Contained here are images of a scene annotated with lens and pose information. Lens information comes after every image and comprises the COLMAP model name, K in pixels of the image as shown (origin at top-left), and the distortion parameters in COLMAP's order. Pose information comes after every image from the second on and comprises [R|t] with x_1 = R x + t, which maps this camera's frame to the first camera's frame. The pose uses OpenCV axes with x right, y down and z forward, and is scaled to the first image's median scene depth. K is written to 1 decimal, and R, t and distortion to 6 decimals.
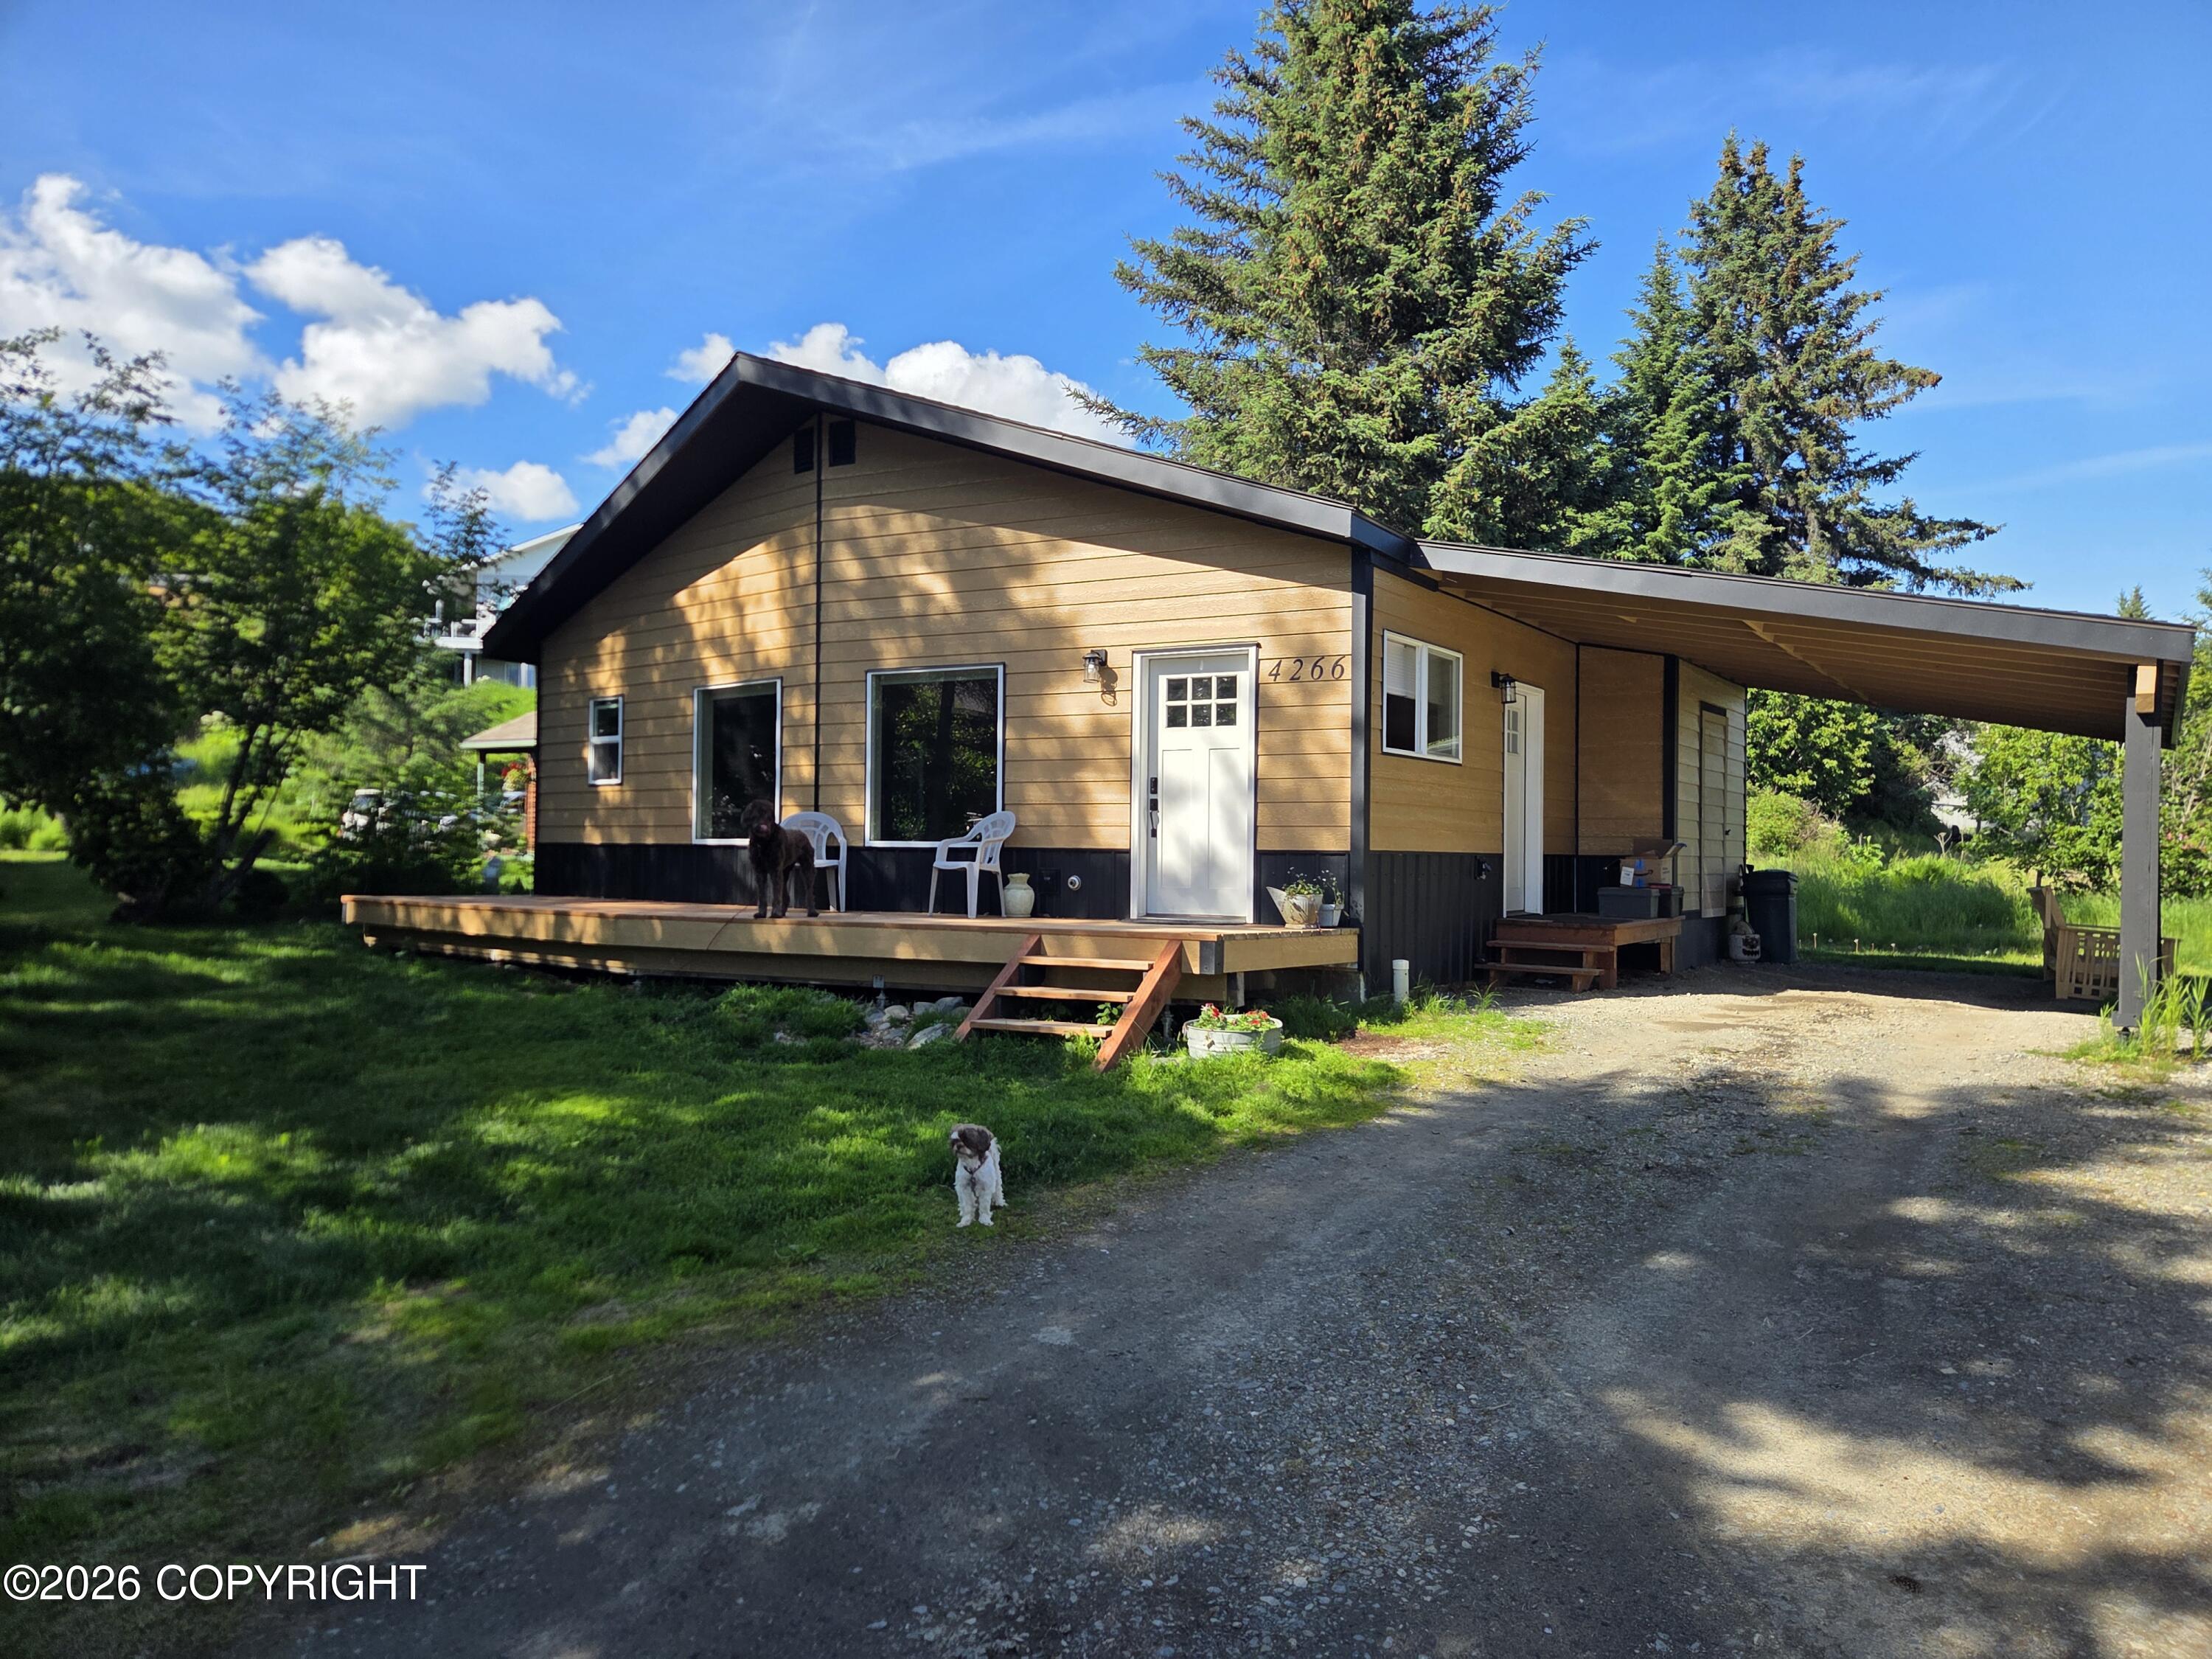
lens RADIAL K [[1496.2, 0, 1088.0], [0, 1496.2, 842.6], [0, 0, 1]] dist [0.059231, -0.041788]
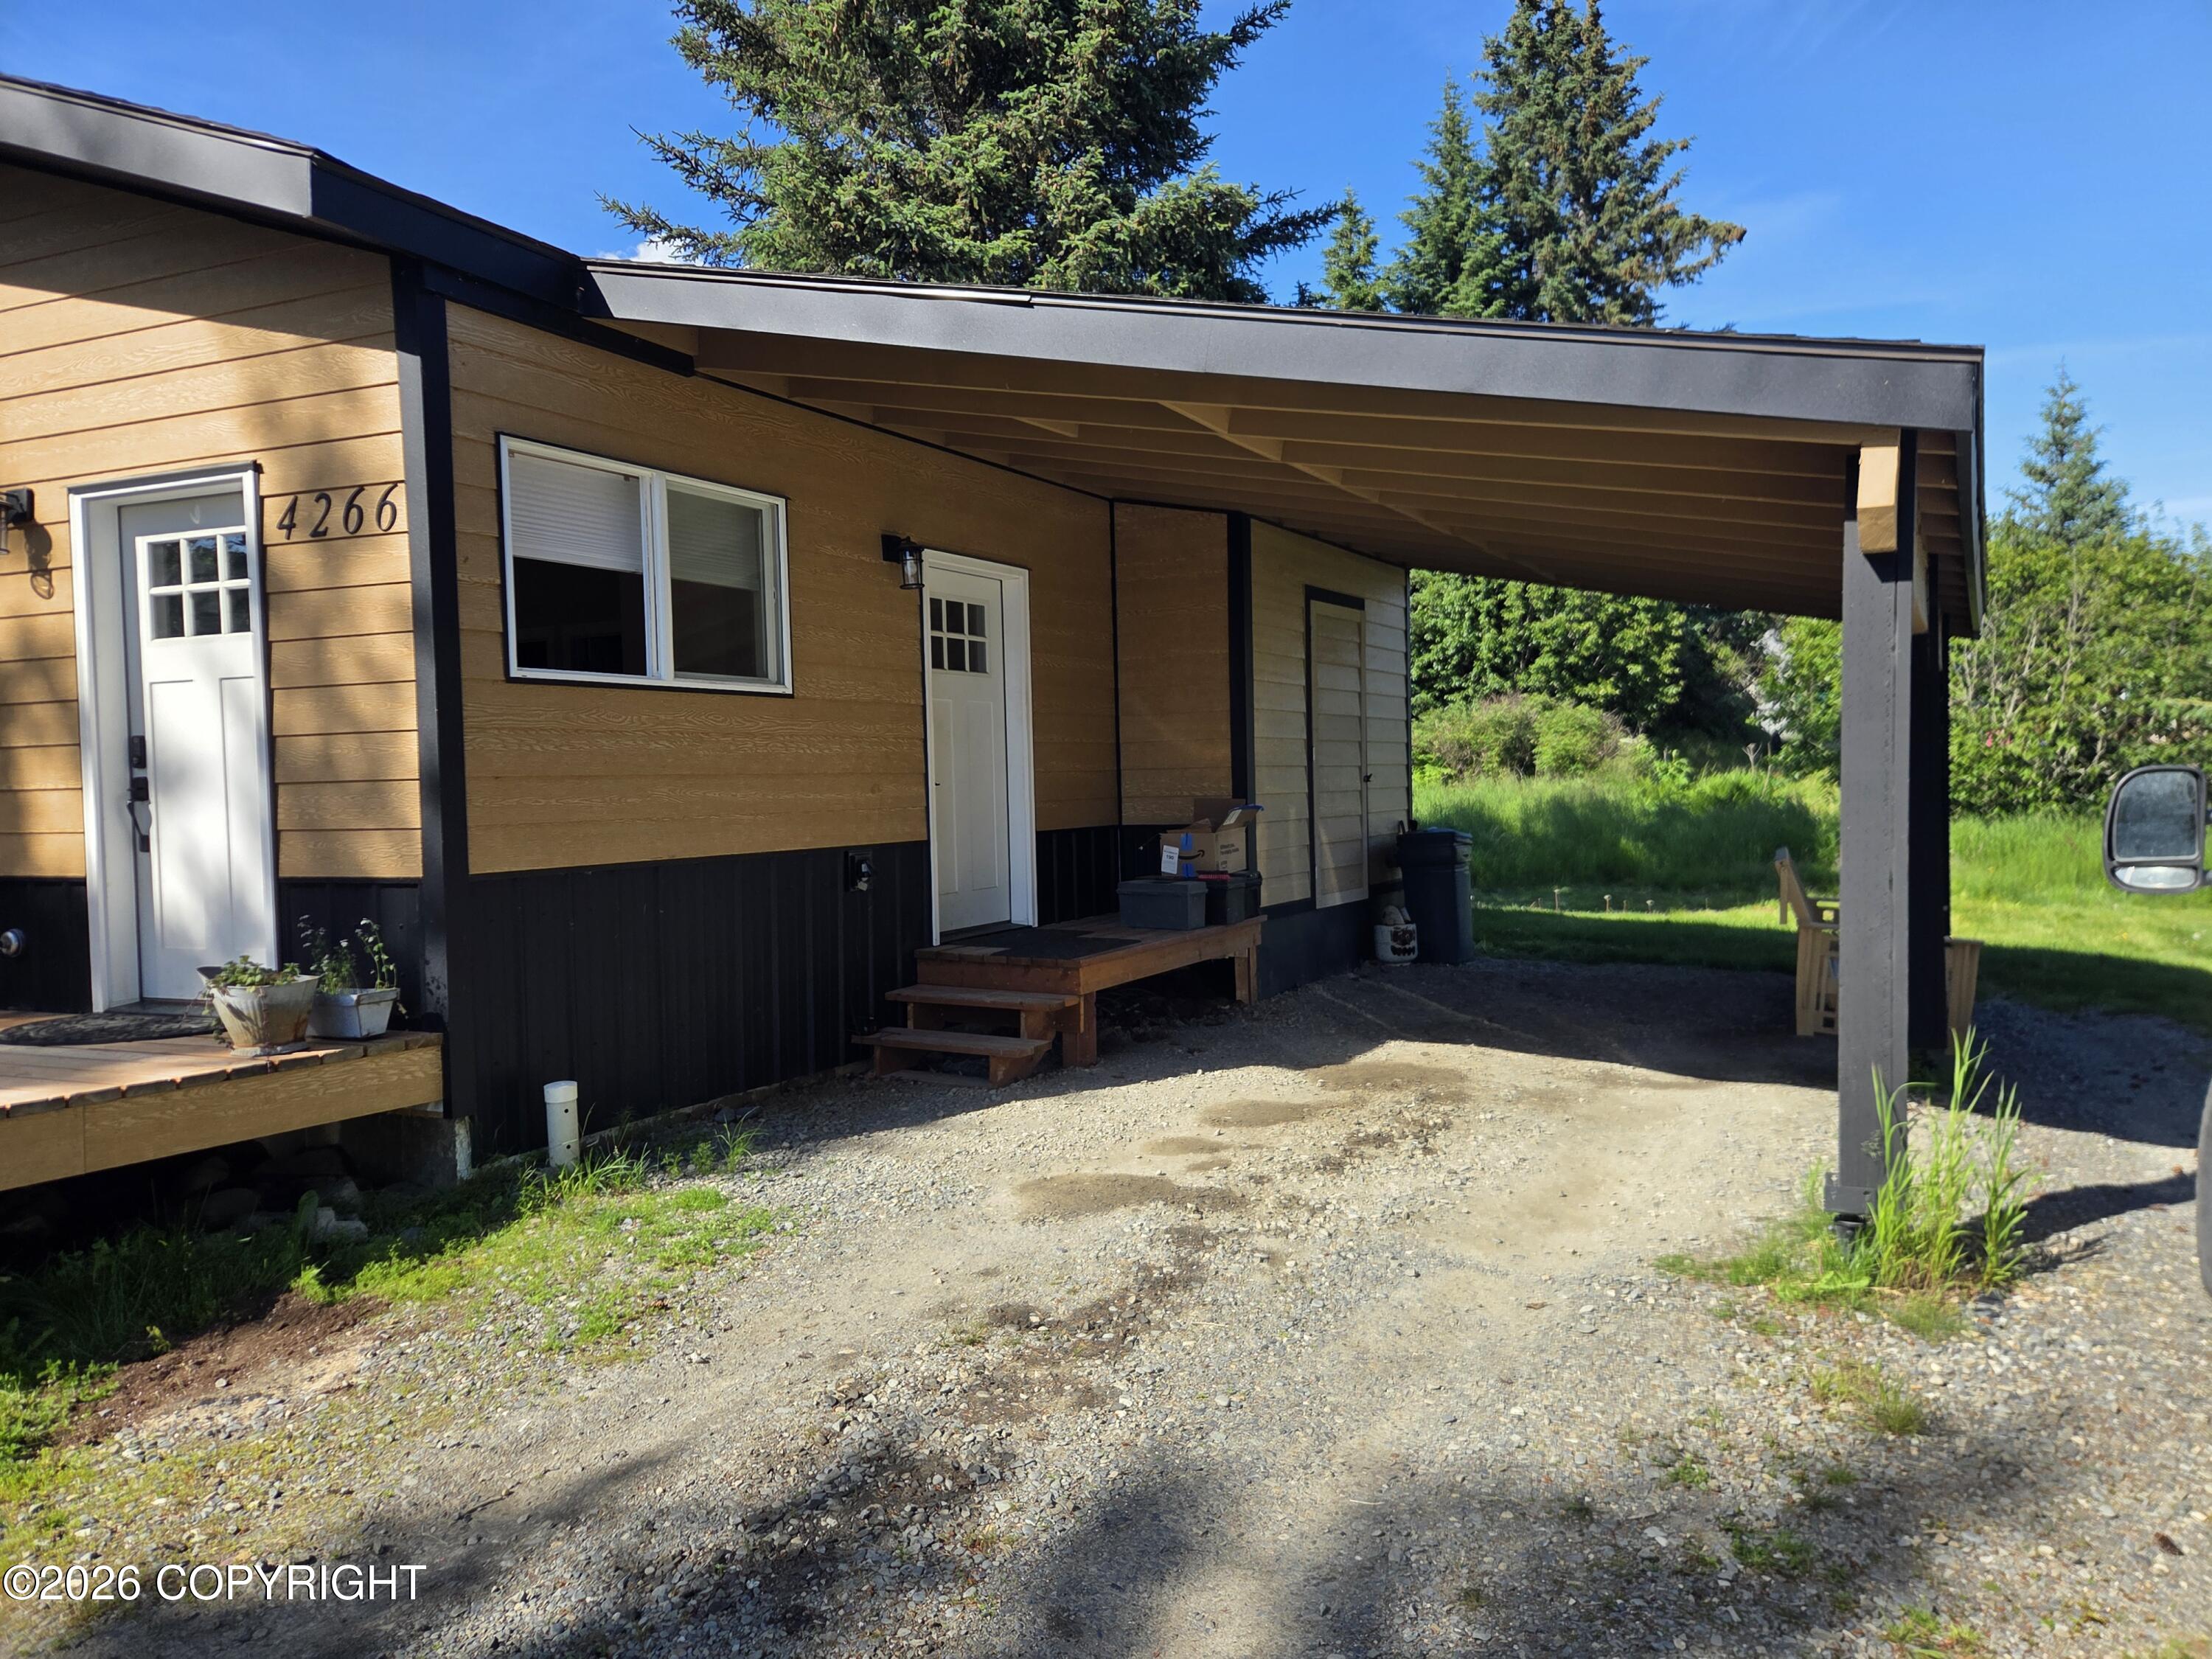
lens RADIAL K [[1496.2, 0, 1108.2], [0, 1496.2, 832.4], [0, 0, 1]] dist [0.059231, -0.041788]
pose [[0.995742, -0.037881, 0.084043, 0.195511], [0.034215, 0.998417, 0.044644, -0.013096], [-0.085601, -0.041578, 0.995462, 0.260330]]
